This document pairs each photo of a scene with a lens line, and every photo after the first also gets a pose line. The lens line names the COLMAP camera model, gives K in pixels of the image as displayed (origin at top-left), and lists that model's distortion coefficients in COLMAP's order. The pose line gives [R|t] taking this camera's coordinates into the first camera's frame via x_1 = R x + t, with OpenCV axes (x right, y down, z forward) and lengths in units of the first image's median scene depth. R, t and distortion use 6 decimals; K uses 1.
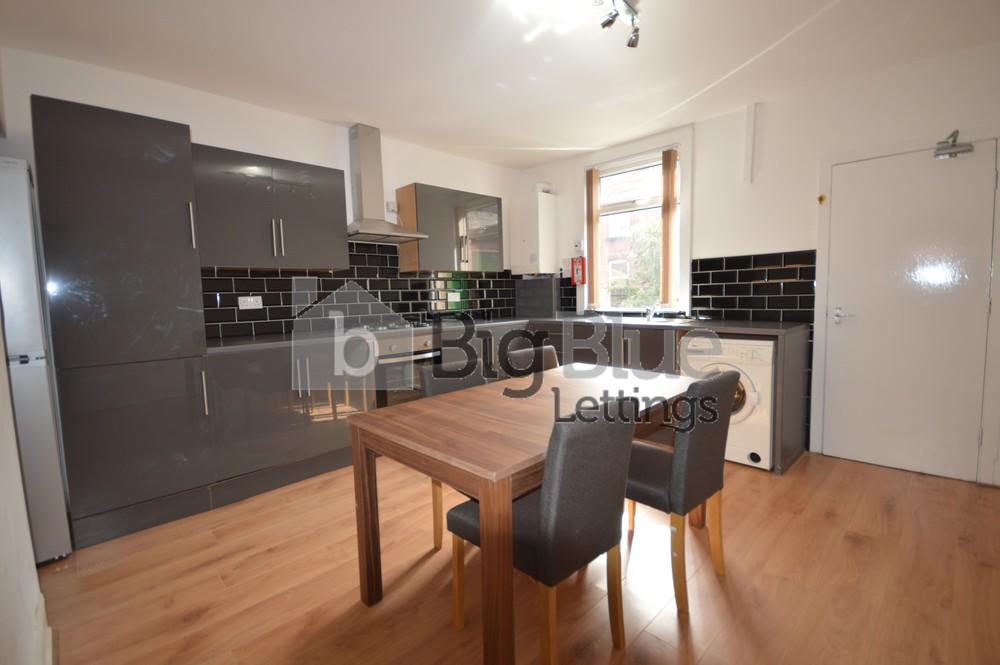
lens RADIAL K [[447.0, 0, 503.7], [0, 447.0, 326.1], [0, 0, 1]] dist [-0.000831, -0.000065]
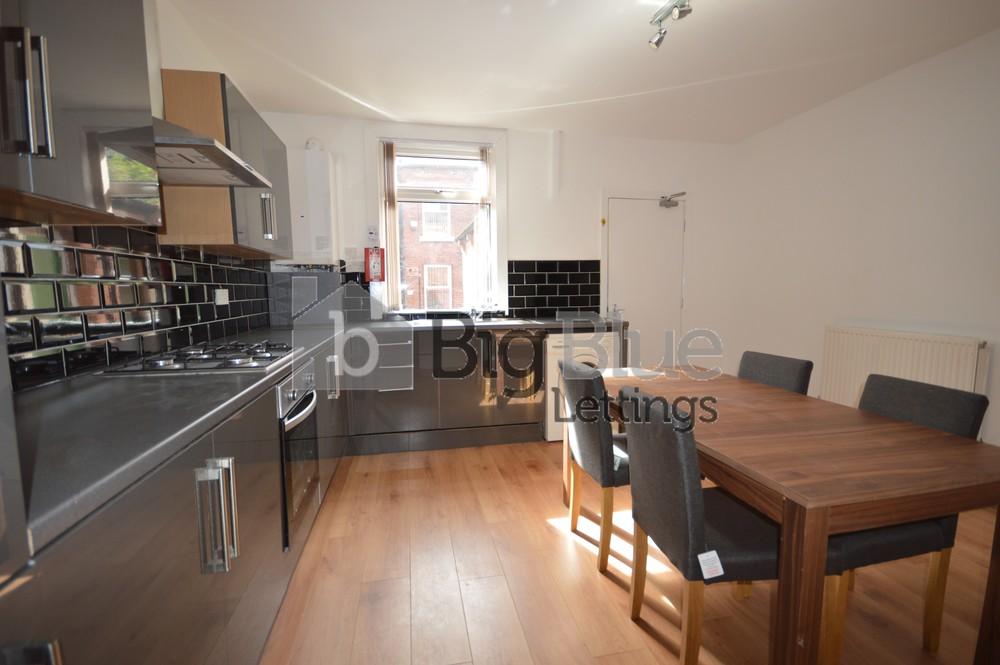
lens RADIAL K [[447.0, 0, 503.7], [0, 447.0, 326.1], [0, 0, 1]] dist [-0.000831, -0.000065]
pose [[0.532412, -0.056592, 0.844591, -0.464703], [0.058788, 0.997826, 0.029801, -0.028374], [-0.844441, 0.033786, 0.534581, 0.450522]]
